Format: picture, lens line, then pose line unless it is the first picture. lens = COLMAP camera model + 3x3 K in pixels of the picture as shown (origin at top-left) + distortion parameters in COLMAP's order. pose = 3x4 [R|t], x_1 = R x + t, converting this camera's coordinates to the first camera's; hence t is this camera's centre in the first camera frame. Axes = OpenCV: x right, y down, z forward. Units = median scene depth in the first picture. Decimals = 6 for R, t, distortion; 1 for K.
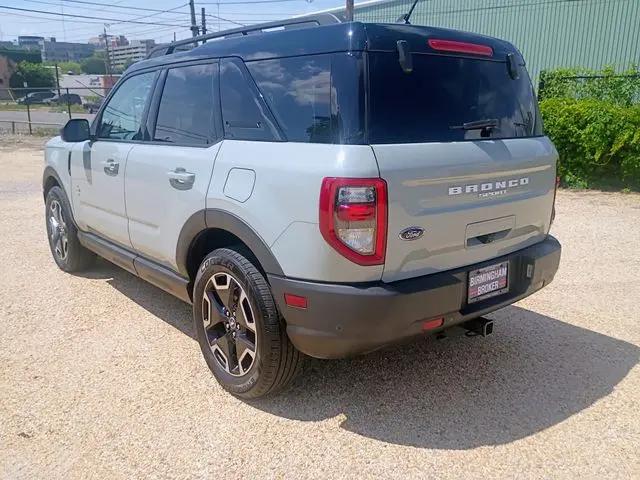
lens RADIAL K [[562.0, 0, 320.0], [0, 562.0, 240.0], [0, 0, 1]] dist [0.038835, -0.023503]
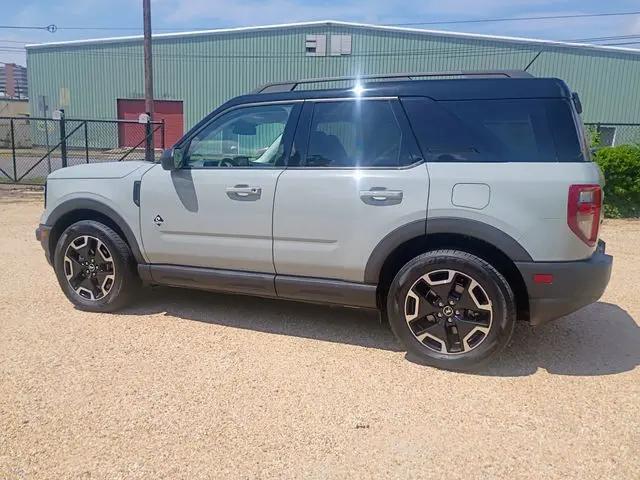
lens RADIAL K [[576.8, 0, 320.0], [0, 576.8, 240.0], [0, 0, 1]] dist [0.037427, -0.004264]
pose [[0.888718, -0.069152, 0.453208, -0.959583], [0.096450, 0.994636, -0.037367, 0.014925], [-0.448193, 0.076921, 0.890621, 0.001607]]
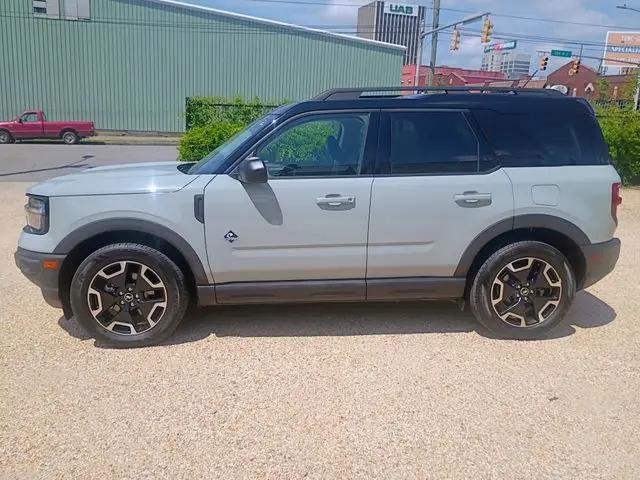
lens RADIAL K [[562.0, 0, 320.0], [0, 562.0, 240.0], [0, 0, 1]] dist [0.038835, -0.023503]
pose [[0.564272, -0.160785, 0.809781, -1.623030], [0.178107, 0.981463, 0.070765, -0.182084], [-0.806148, 0.104297, 0.582449, 0.564382]]
